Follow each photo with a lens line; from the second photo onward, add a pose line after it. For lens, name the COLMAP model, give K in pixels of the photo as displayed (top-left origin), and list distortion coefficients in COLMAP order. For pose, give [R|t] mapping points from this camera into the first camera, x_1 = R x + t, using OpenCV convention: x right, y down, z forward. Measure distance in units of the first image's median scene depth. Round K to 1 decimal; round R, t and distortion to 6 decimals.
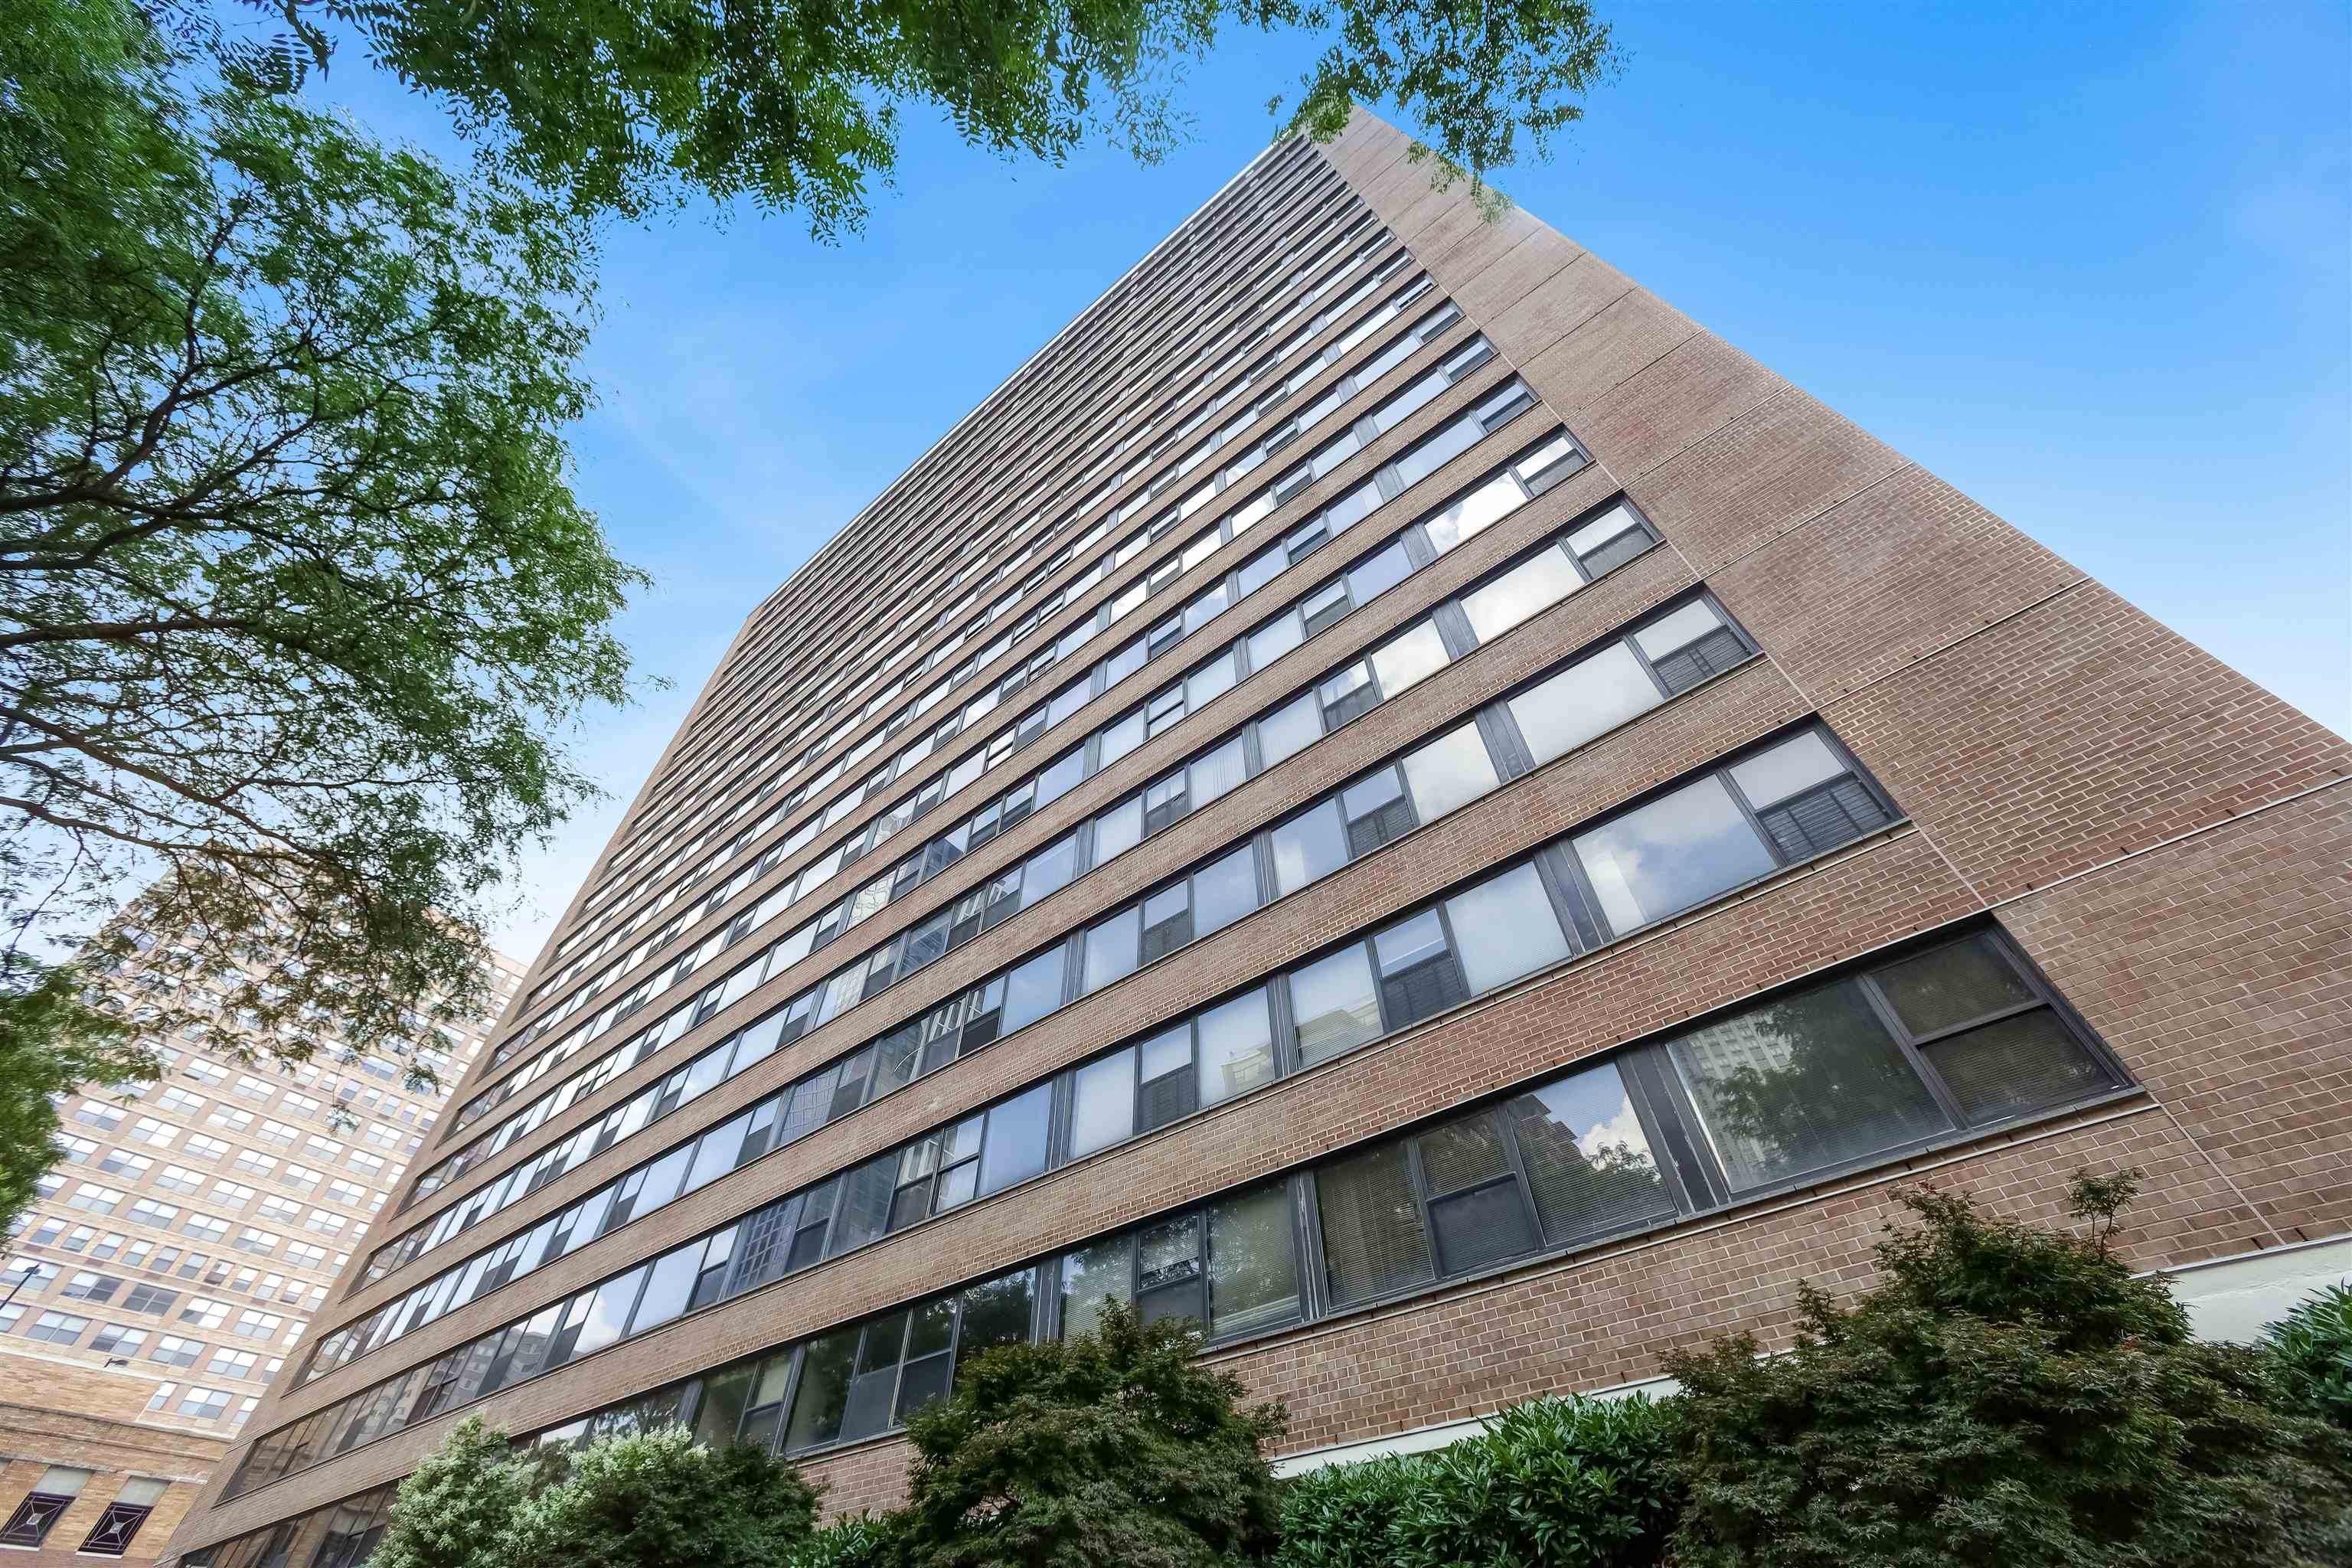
lens RADIAL K [[922.1, 0, 1140.4], [0, 922.1, 784.3], [0, 0, 1]] dist [-0.030987, 0.011575]
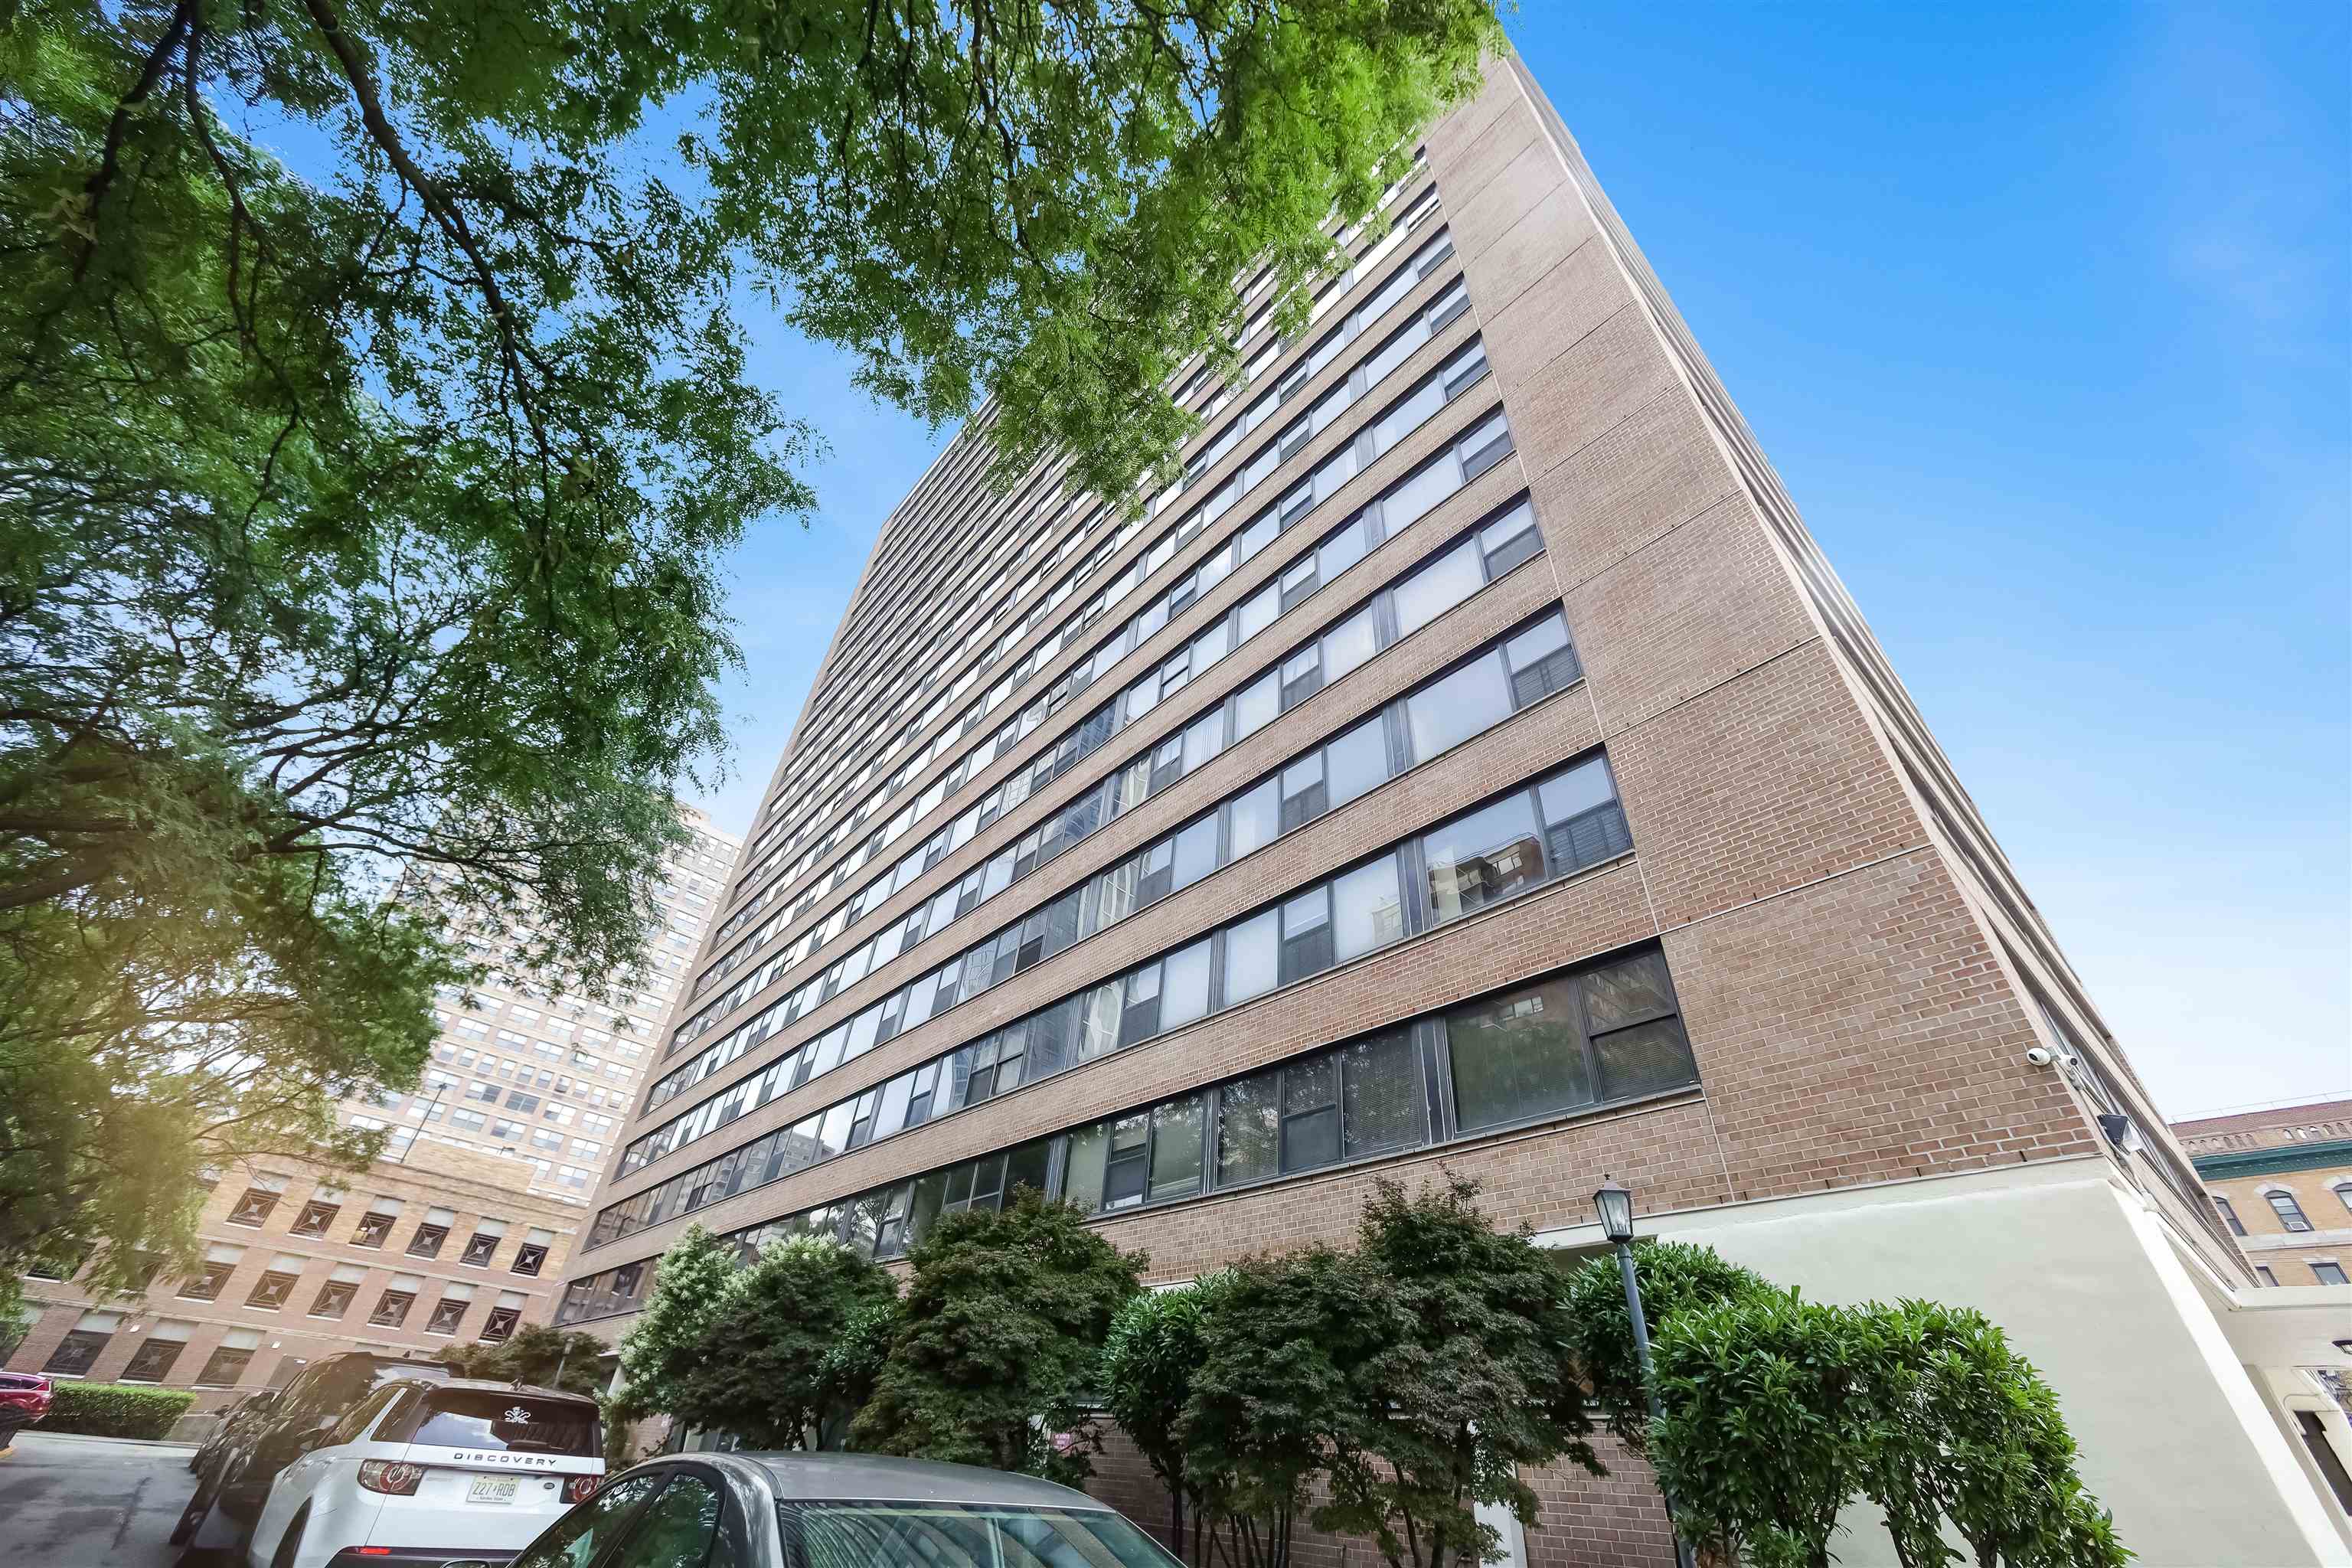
lens RADIAL K [[922.1, 0, 1140.4], [0, 922.1, 784.3], [0, 0, 1]] dist [-0.030987, 0.011575]
pose [[0.981367, -0.041086, -0.187697, 0.267507], [0.072571, 0.983772, 0.164092, -0.188018], [0.177910, -0.174656, 0.968423, -0.187906]]
